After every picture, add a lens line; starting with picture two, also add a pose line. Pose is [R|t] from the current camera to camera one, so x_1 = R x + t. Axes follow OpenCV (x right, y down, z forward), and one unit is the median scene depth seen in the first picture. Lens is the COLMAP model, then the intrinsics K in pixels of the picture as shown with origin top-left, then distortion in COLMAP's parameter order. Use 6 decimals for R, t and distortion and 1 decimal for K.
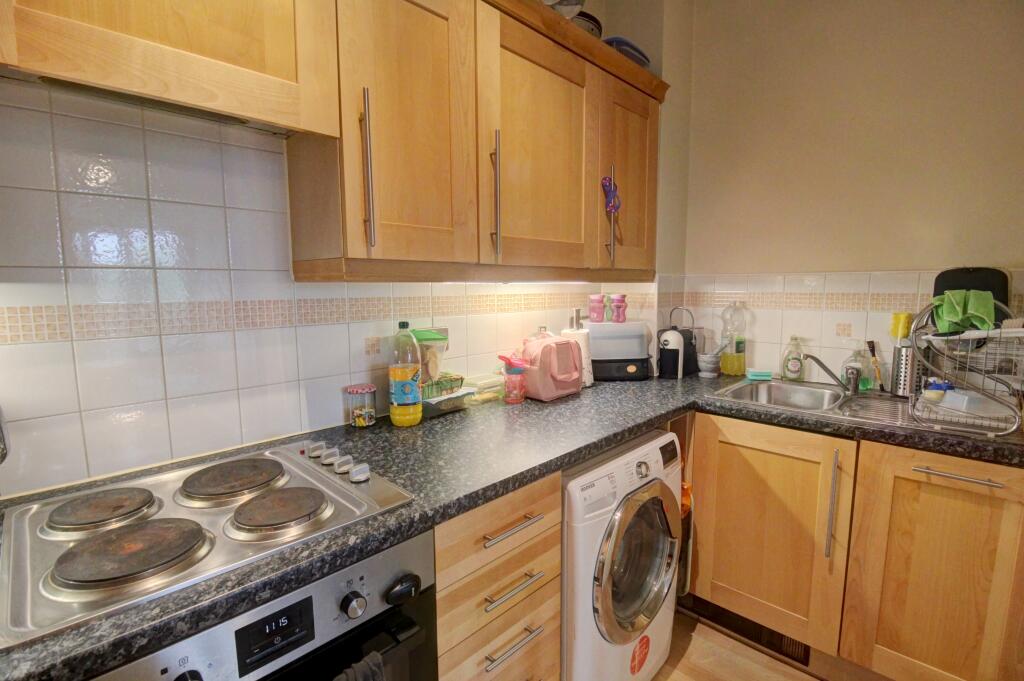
lens RADIAL K [[477.3, 0, 513.9], [0, 477.3, 338.7], [0, 0, 1]] dist [-0.014085, -0.002360]
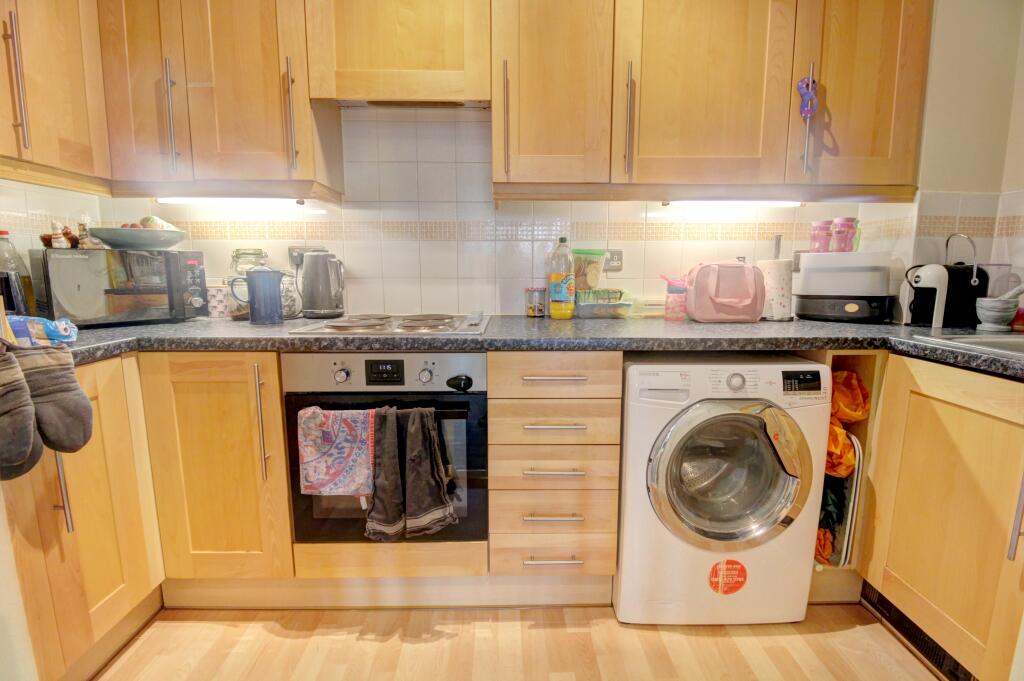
lens RADIAL K [[477.3, 0, 510.7], [0, 477.3, 341.2], [0, 0, 1]] dist [-0.014085, -0.002360]
pose [[0.701822, 0.113077, -0.703320, 0.550900], [-0.083891, 0.993570, 0.076031, 0.142188], [0.707395, 0.005642, 0.706796, -0.003469]]
